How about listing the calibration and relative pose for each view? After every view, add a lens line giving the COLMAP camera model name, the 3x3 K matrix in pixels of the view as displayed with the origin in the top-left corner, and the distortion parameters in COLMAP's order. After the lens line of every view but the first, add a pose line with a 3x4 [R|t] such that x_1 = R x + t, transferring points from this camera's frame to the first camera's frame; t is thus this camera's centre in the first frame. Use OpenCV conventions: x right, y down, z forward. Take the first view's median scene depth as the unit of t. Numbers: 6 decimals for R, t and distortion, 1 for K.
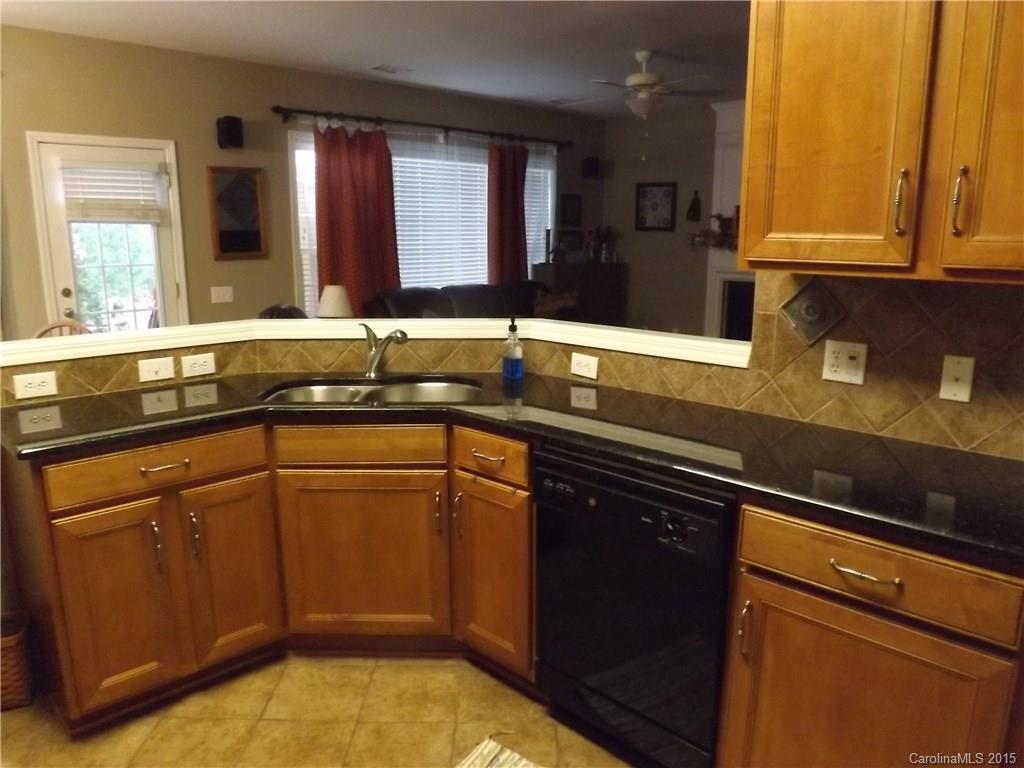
lens RADIAL K [[765.0, 0, 514.2], [0, 765.0, 383.9], [0, 0, 1]] dist [-0.007601, -0.005640]
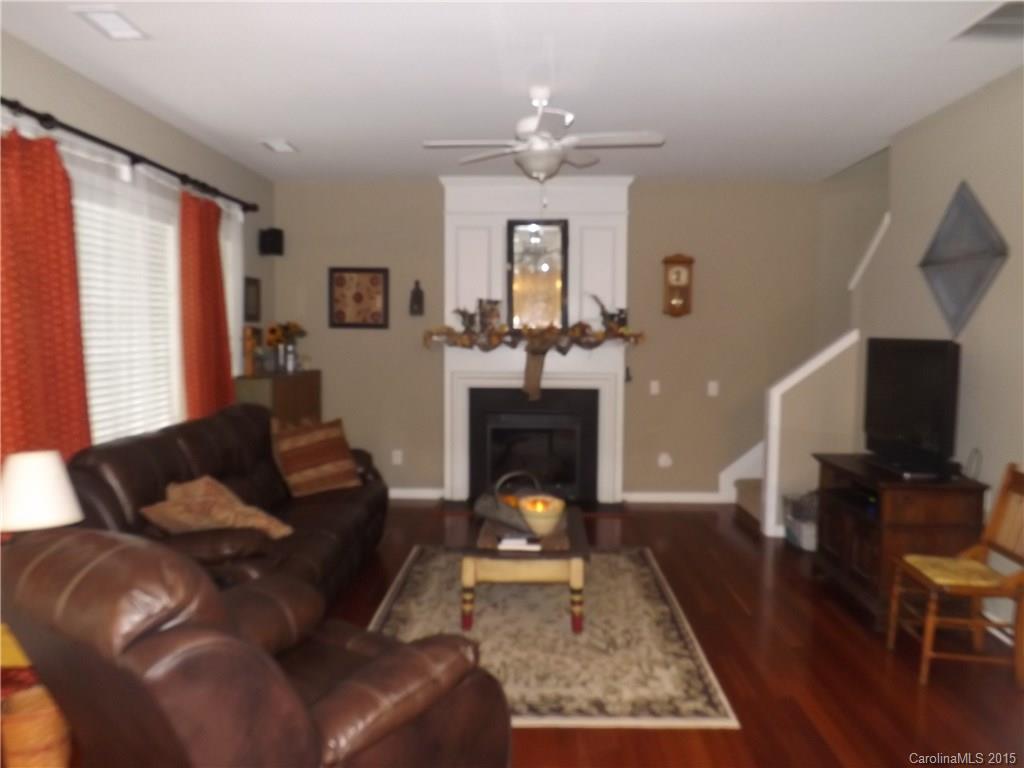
lens RADIAL K [[765.0, 0, 511.9], [0, 765.0, 383.9], [0, 0, 1]] dist [-0.007601, -0.005640]
pose [[0.724955, -0.050228, 0.686962, -0.252397], [0.134905, 0.988376, -0.070100, -0.070708], [-0.675456, 0.143494, 0.723304, 0.351108]]
